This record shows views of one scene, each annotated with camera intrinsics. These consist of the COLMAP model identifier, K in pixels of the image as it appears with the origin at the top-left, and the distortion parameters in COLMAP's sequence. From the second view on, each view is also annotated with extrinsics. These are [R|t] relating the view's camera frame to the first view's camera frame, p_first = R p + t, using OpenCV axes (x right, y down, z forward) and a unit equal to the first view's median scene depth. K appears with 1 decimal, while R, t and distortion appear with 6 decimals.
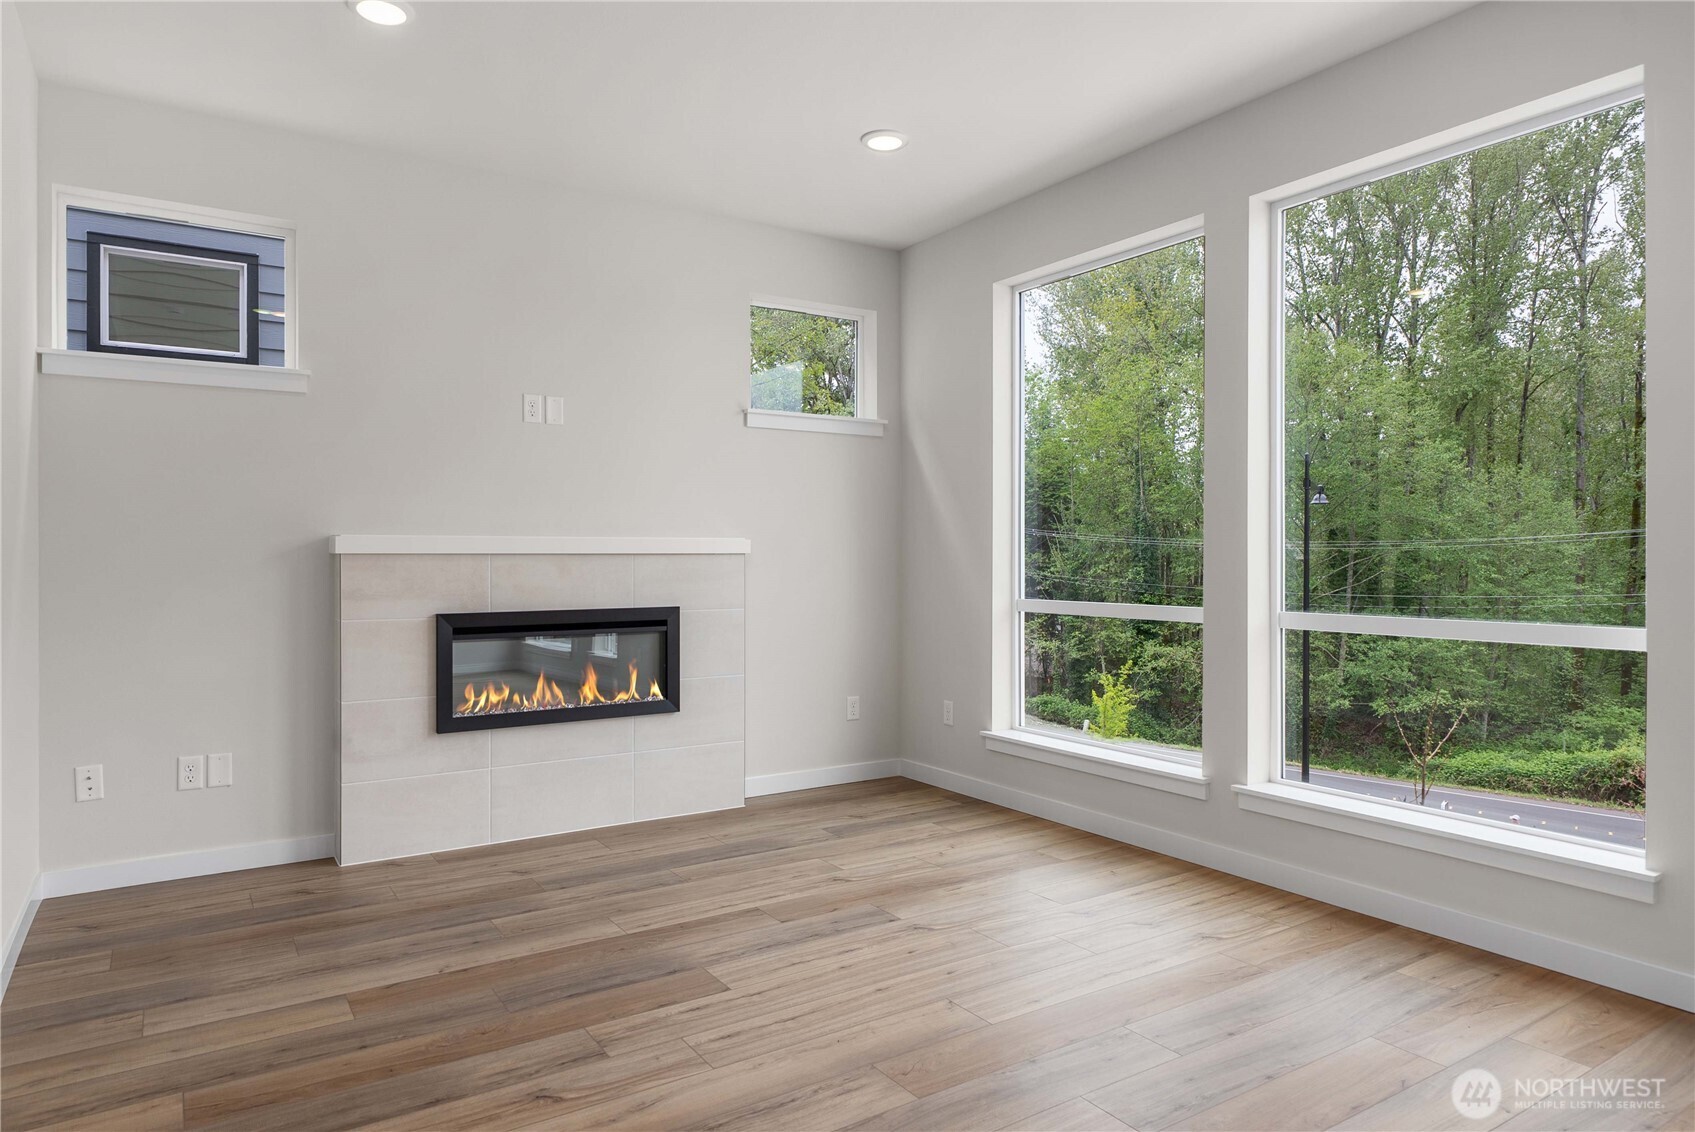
lens RADIAL K [[1036.1, 0, 853.2], [0, 1036.1, 561.1], [0, 0, 1]] dist [0.000901, 0.002153]
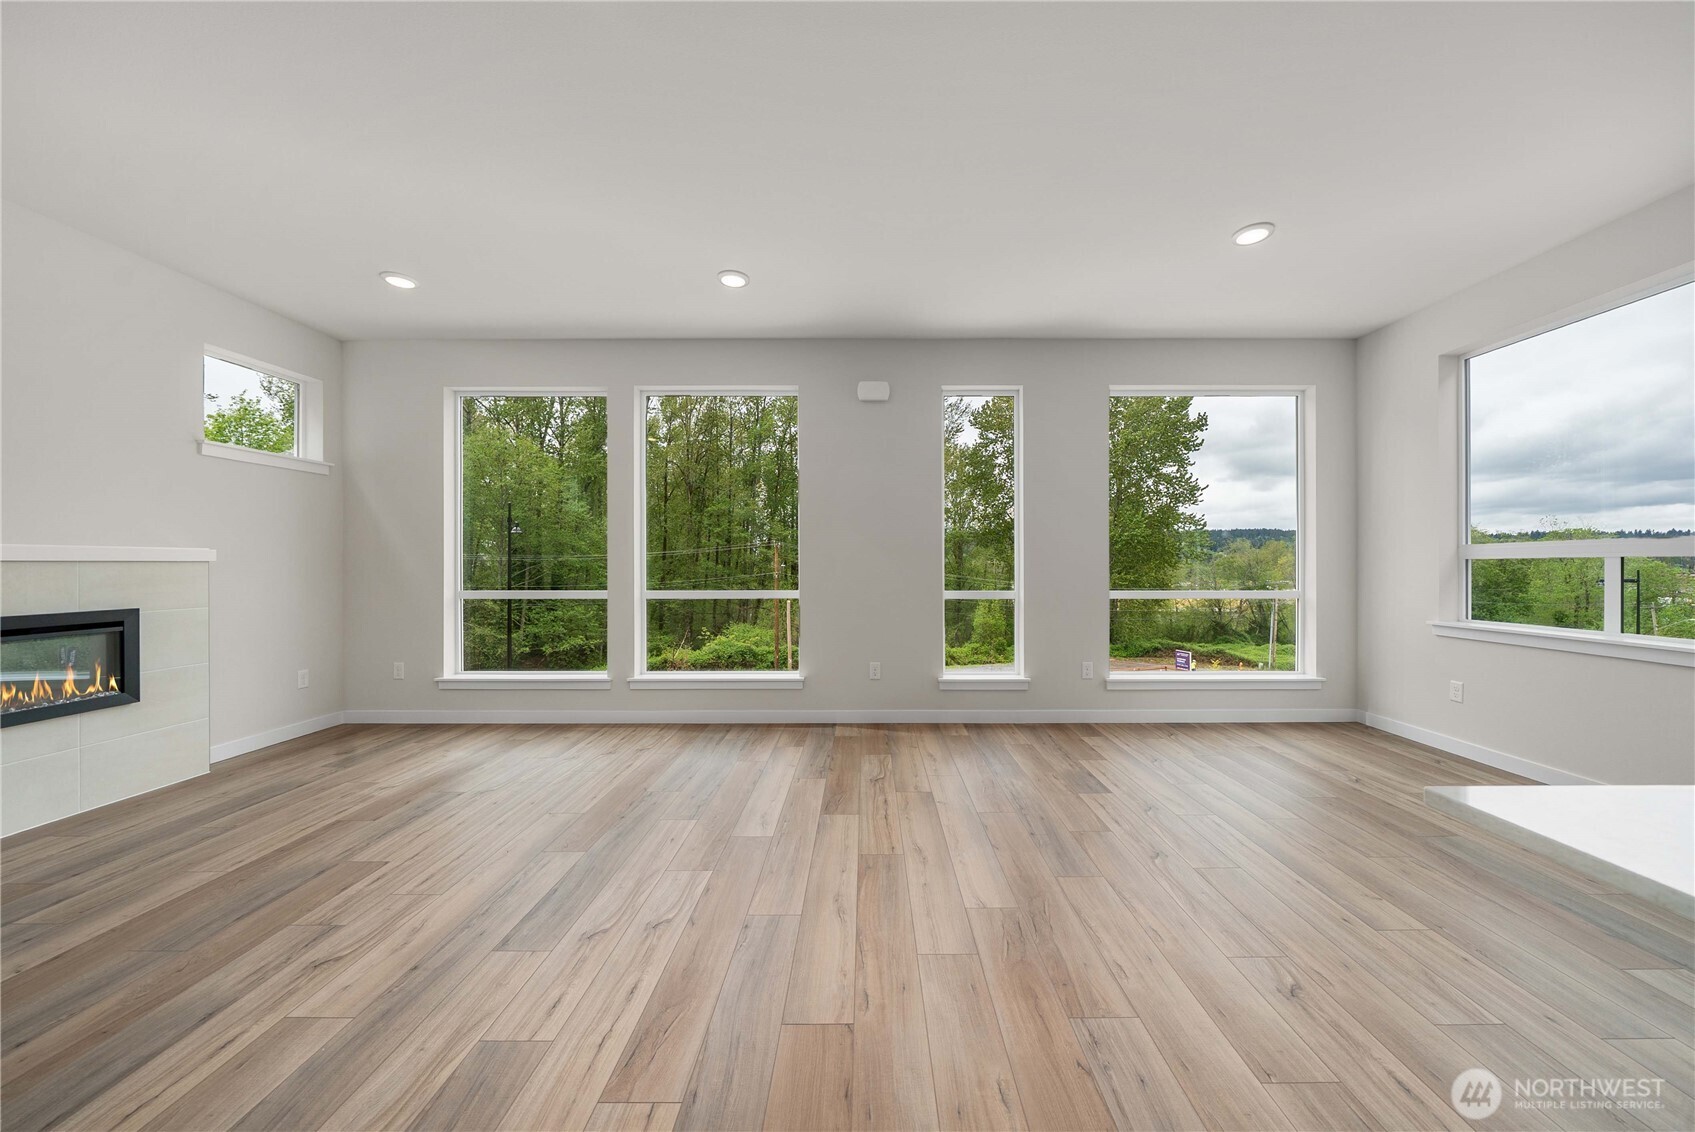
lens RADIAL K [[585.7, 0, 868.3], [0, 585.7, 559.7], [0, 0, 1]] dist [-0.005785, -0.000118]
pose [[0.546831, 0.006566, 0.837217, -0.335365], [0.003203, 0.999946, -0.009934, 0.000231], [-0.837237, 0.008114, 0.546780, -0.008769]]
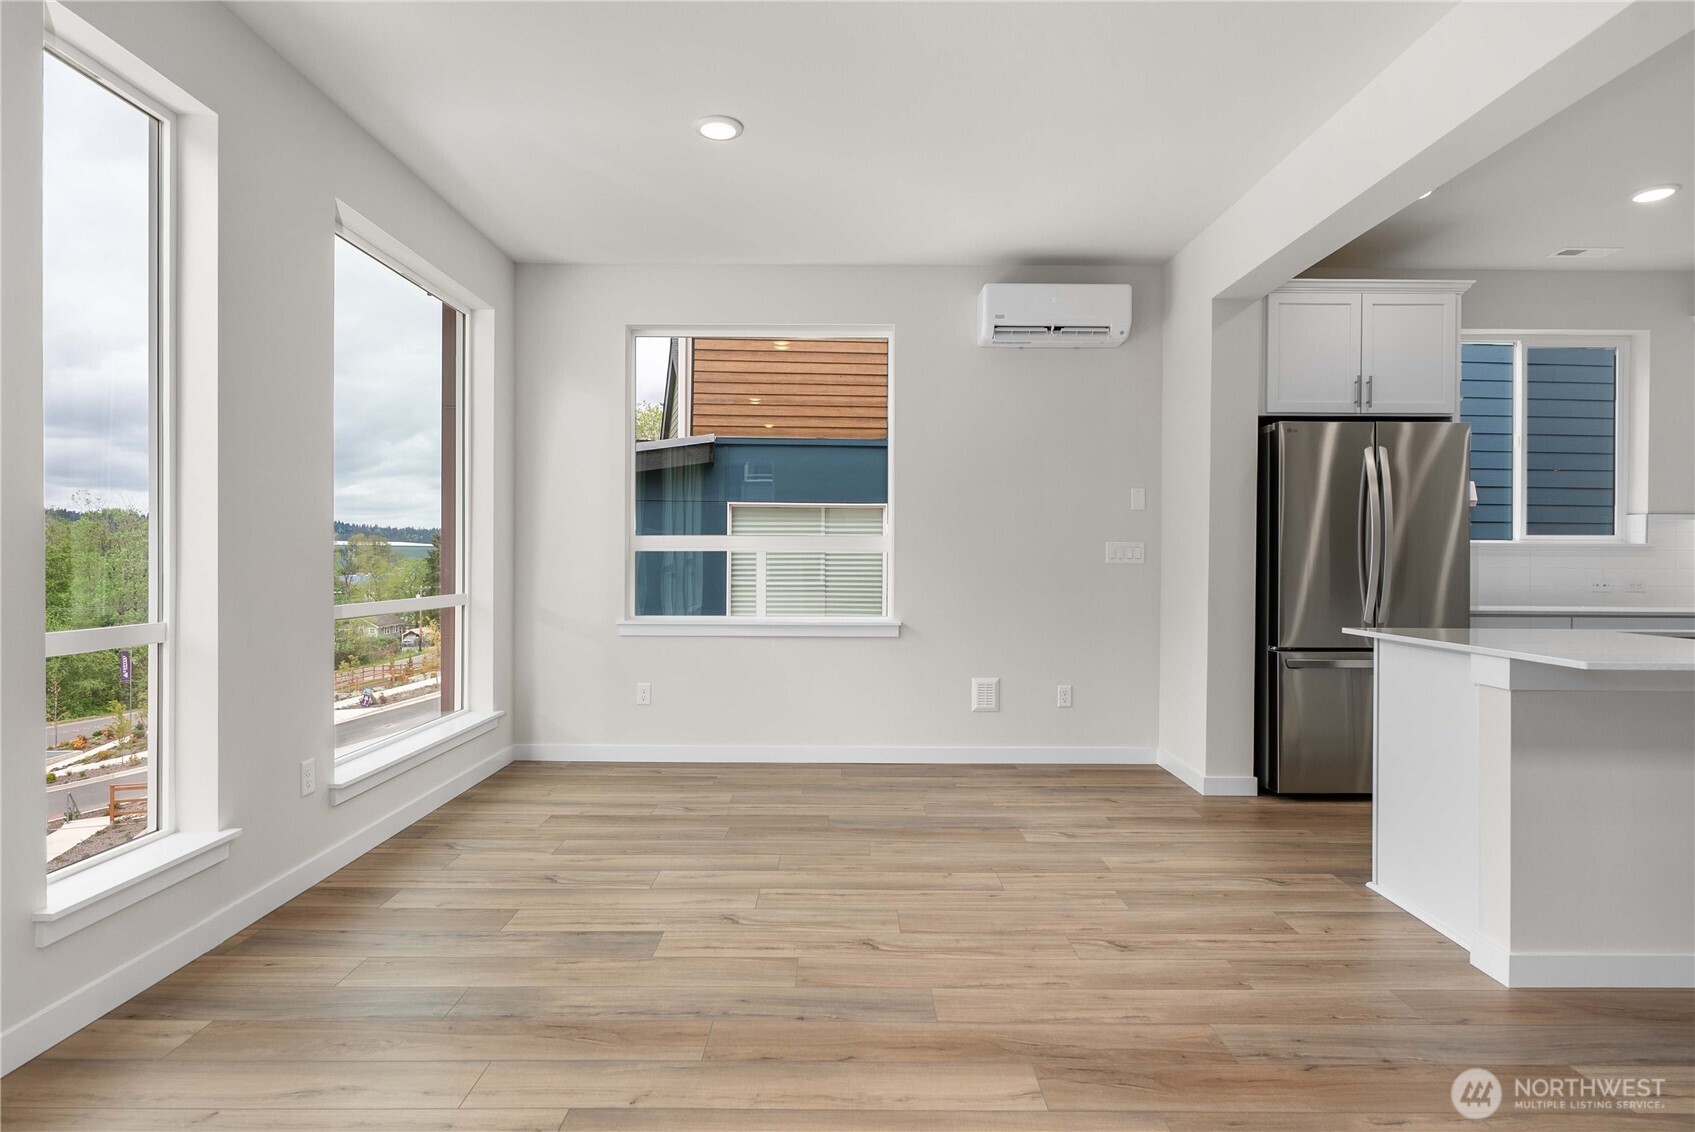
lens RADIAL K [[920.8, 0, 847.5], [0, 920.8, 566.0], [0, 0, 1]] dist [0.000831, -0.000697]
pose [[-0.837639, -0.009760, 0.546137, -0.019552], [-0.003549, 0.999916, 0.012427, -0.002306], [-0.546212, 0.008471, -0.837604, 0.722336]]
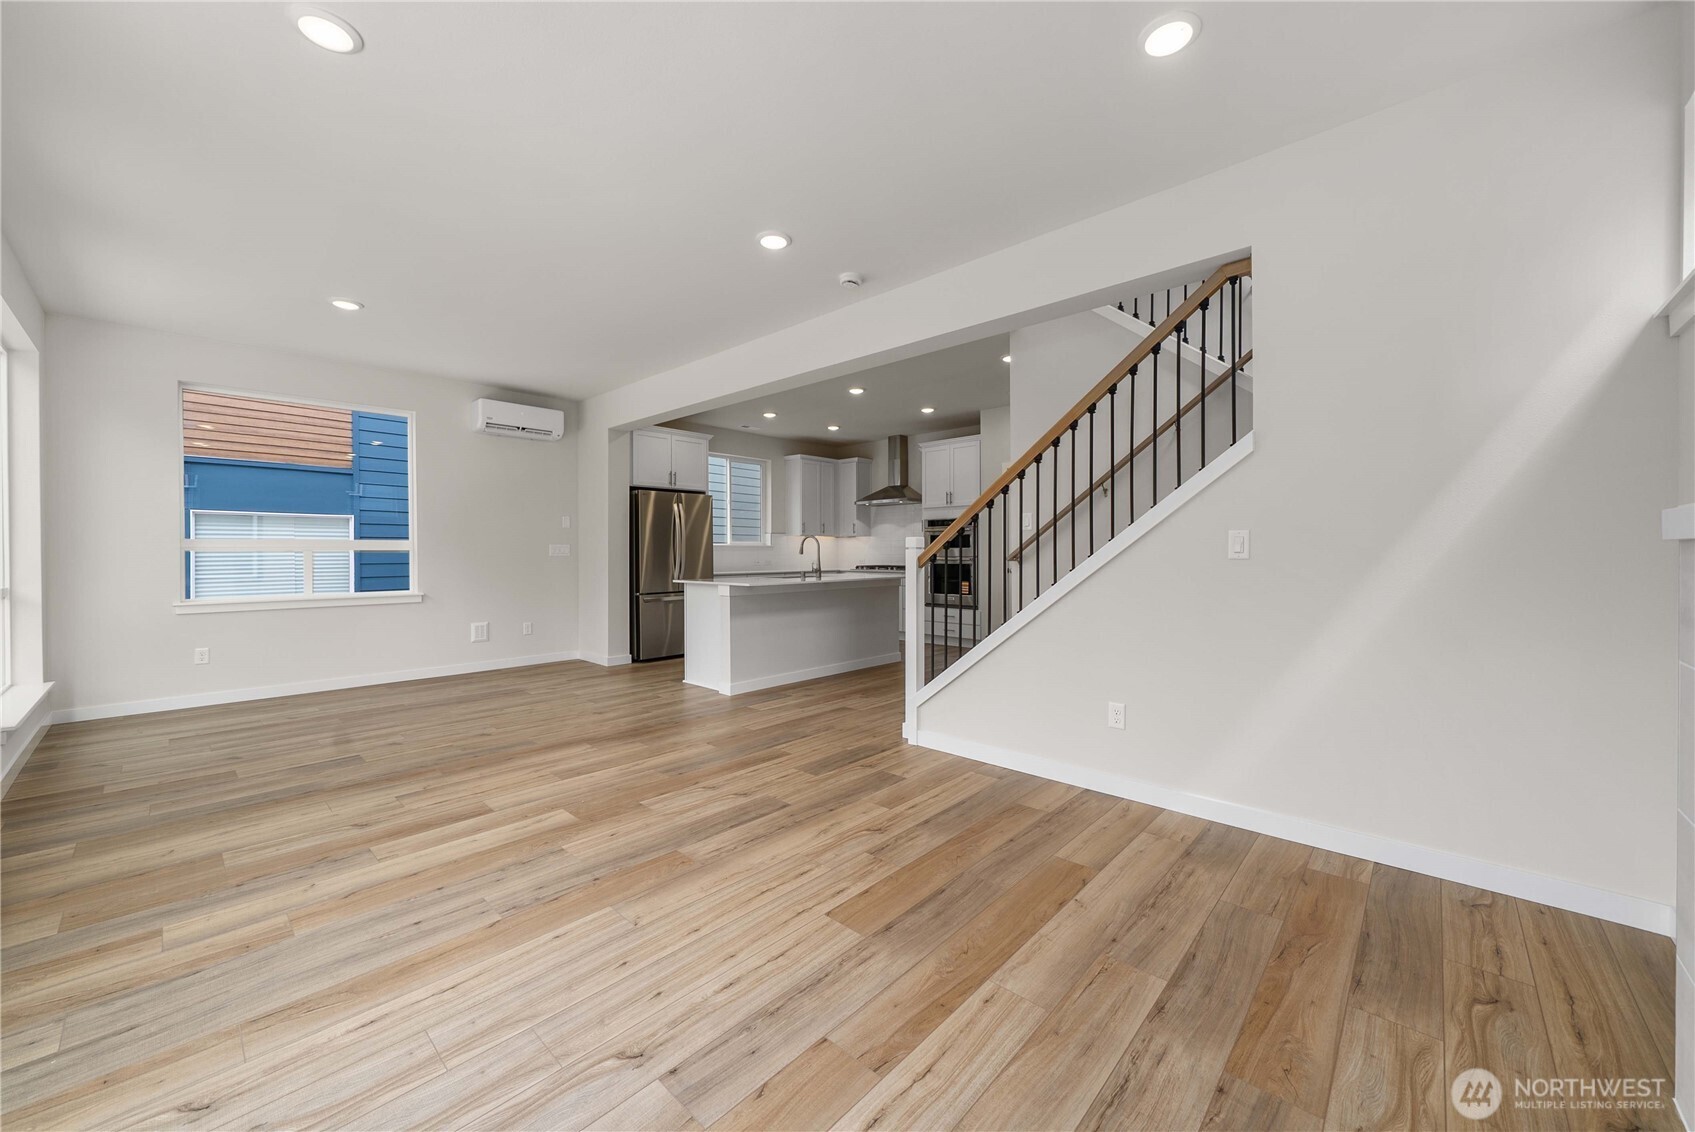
lens RADIAL K [[635.6, 0, 846.3], [0, 635.6, 559.3], [0, 0, 1]] dist [-0.003479, -0.000184]
pose [[-0.971896, 0.005701, -0.235341, 0.020514], [0.002597, 0.999906, 0.013496, -0.002734], [0.235395, 0.012505, -0.971819, 1.308894]]
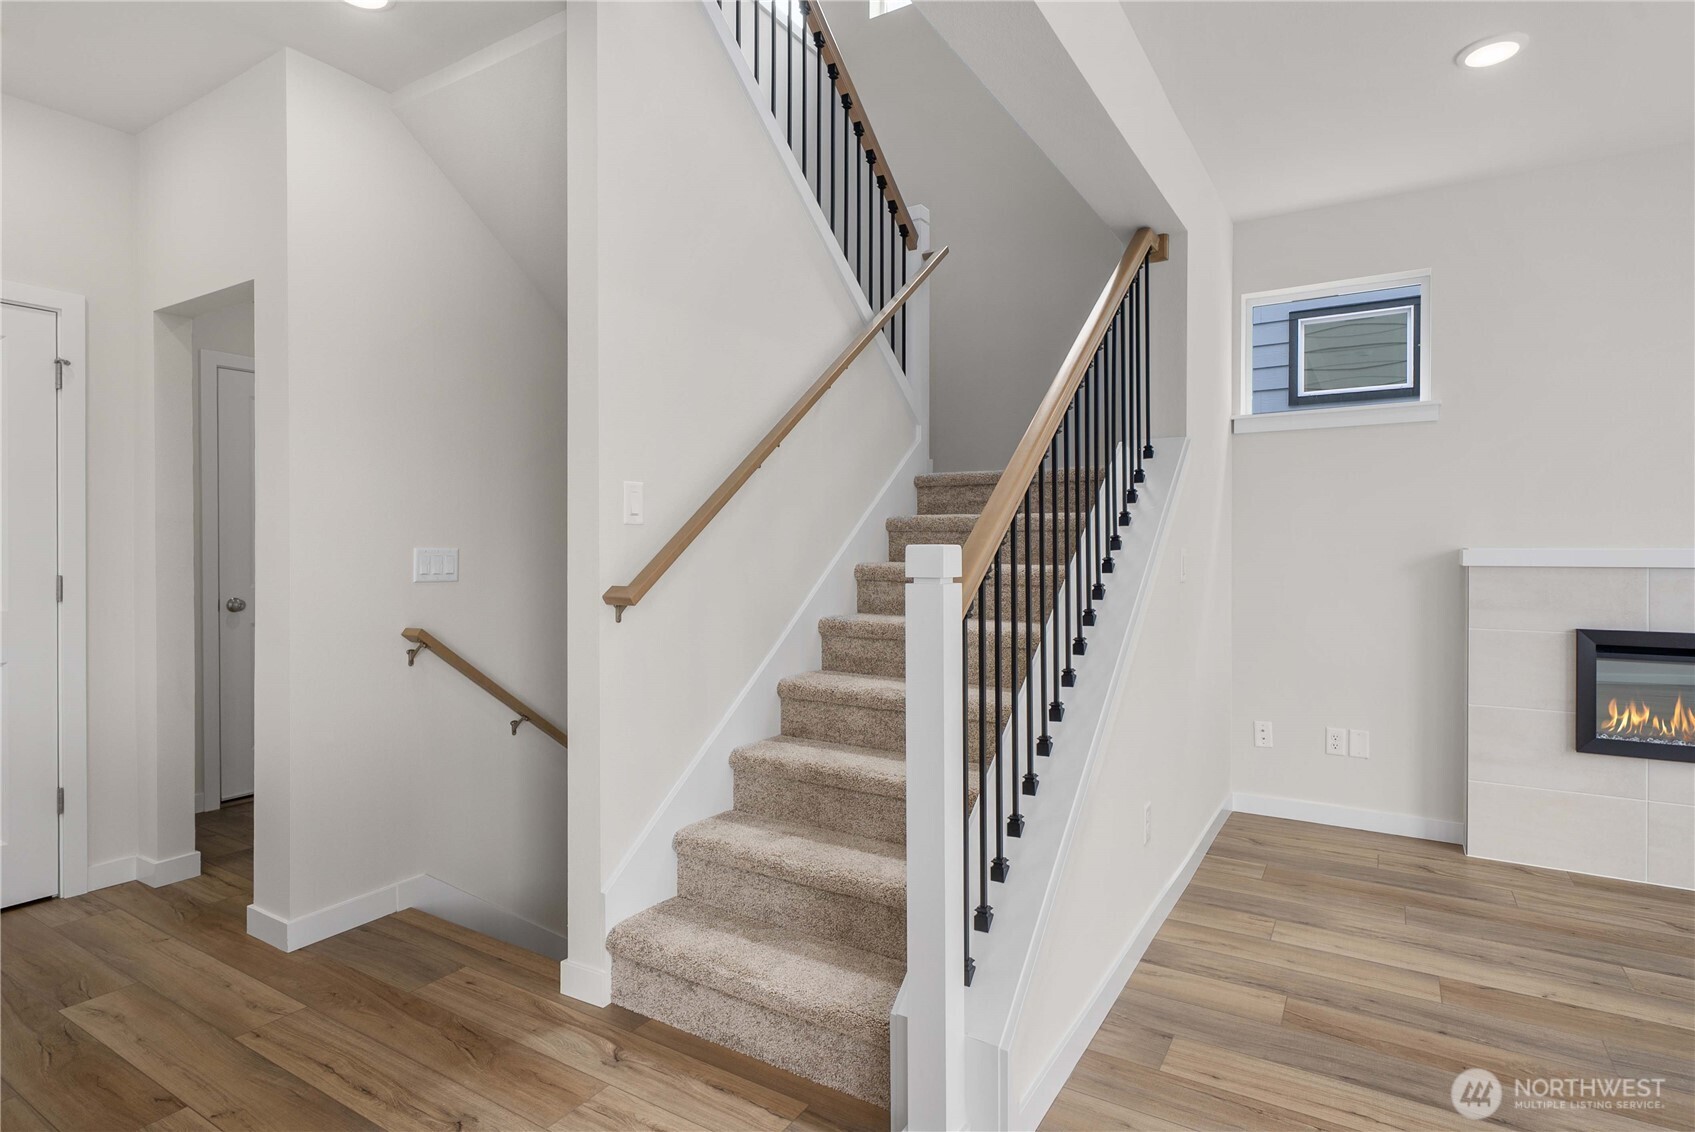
lens RADIAL K [[876.7, 0, 848.8], [0, 876.7, 552.4], [0, 0, 1]] dist [0.003434, 0.000875]
pose [[0.423690, 0.005227, -0.905792, 0.063986], [-0.004687, 0.999983, 0.003578, -0.022849], [0.905795, 0.002729, 0.423707, 0.031382]]
